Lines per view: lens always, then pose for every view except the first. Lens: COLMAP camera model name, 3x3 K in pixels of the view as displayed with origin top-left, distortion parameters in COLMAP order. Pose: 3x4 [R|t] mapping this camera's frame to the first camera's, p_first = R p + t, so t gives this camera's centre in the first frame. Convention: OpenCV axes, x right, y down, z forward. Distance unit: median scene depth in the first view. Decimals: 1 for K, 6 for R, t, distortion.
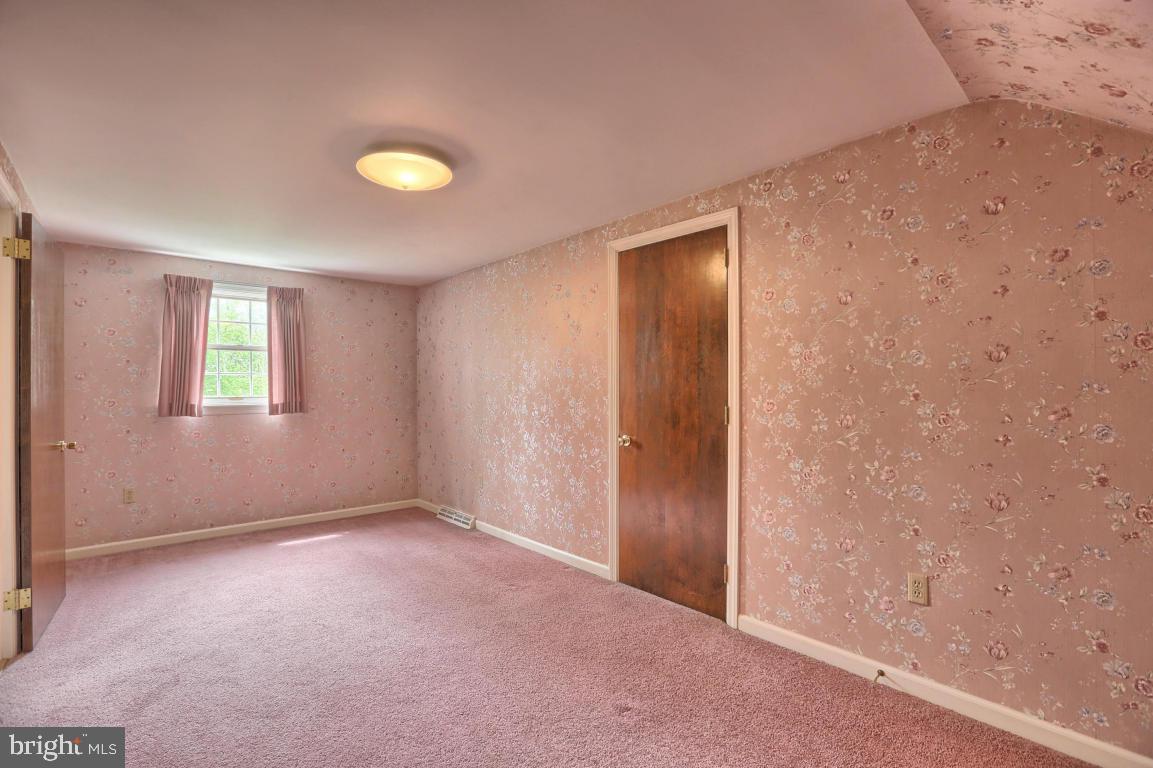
lens RADIAL K [[523.3, 0, 576.5], [0, 523.3, 384.0], [0, 0, 1]] dist [-0.019951, 0.001373]
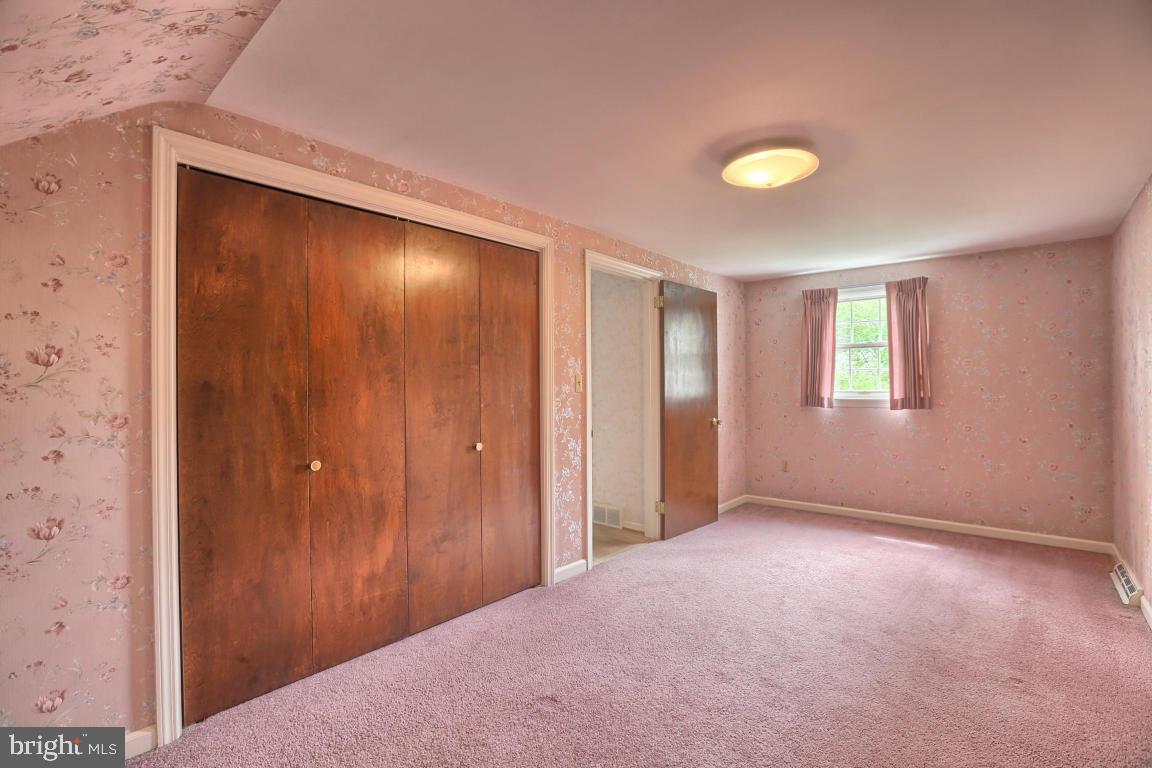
lens RADIAL K [[522.8, 0, 576.0], [0, 522.8, 384.0], [0, 0, 1]] dist [-0.019951, 0.001373]
pose [[0.146283, 0.002998, -0.989238, 0.332449], [0.011382, 0.999924, 0.004713, -0.001999], [0.989177, -0.011949, 0.146238, 0.262973]]
